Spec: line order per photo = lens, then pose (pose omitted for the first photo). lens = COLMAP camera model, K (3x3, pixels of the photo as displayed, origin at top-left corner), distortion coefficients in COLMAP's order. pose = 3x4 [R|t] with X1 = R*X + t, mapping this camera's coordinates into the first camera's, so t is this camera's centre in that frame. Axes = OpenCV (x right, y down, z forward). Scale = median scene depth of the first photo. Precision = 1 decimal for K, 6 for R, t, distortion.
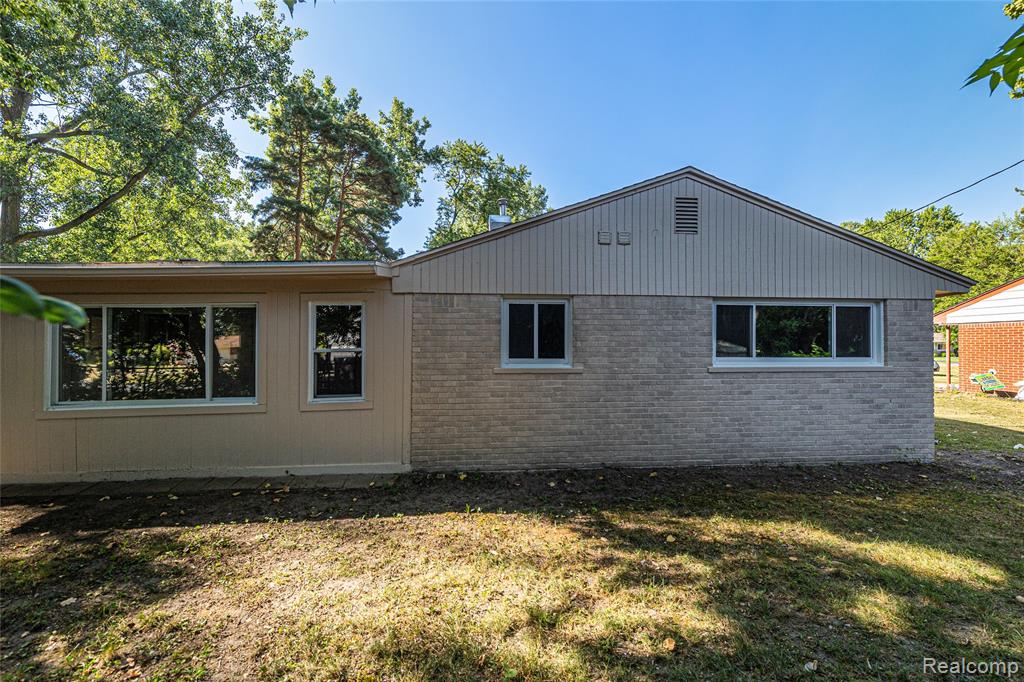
lens RADIAL K [[426.1, 0, 512.0], [0, 426.1, 341.0], [0, 0, 1]] dist [0.002399, -0.000521]
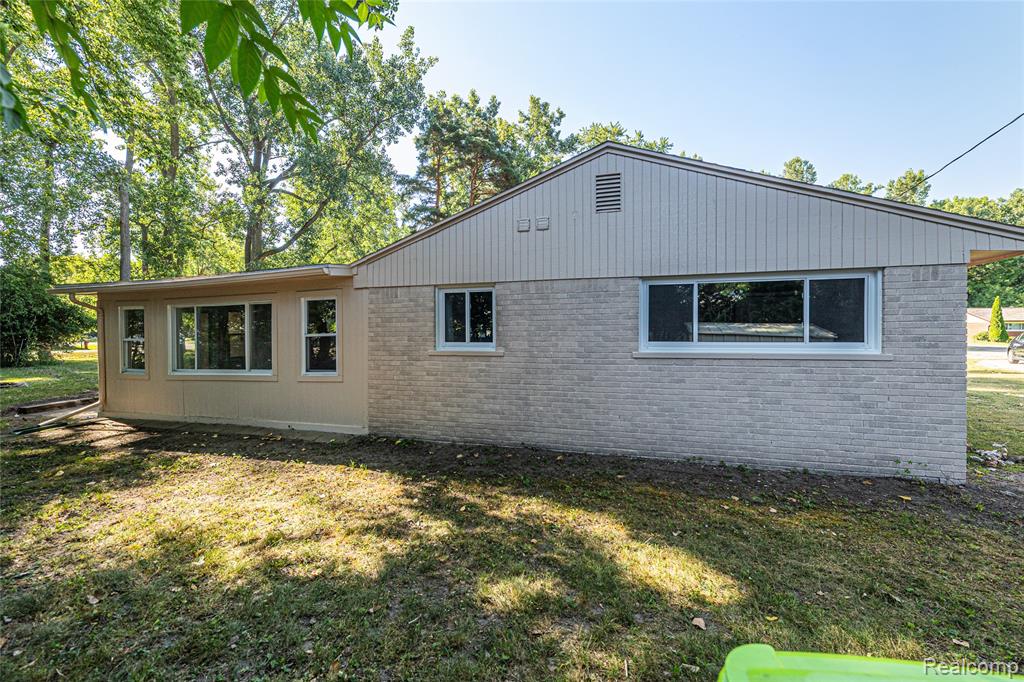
lens RADIAL K [[422.1, 0, 511.0], [0, 422.1, 332.9], [0, 0, 1]] dist [0.002263, 0.000013]
pose [[0.927617, -0.004199, -0.373510, 0.564508], [0.010241, 0.999847, 0.014192, 0.003123], [0.373393, -0.016990, 0.927518, 0.037524]]
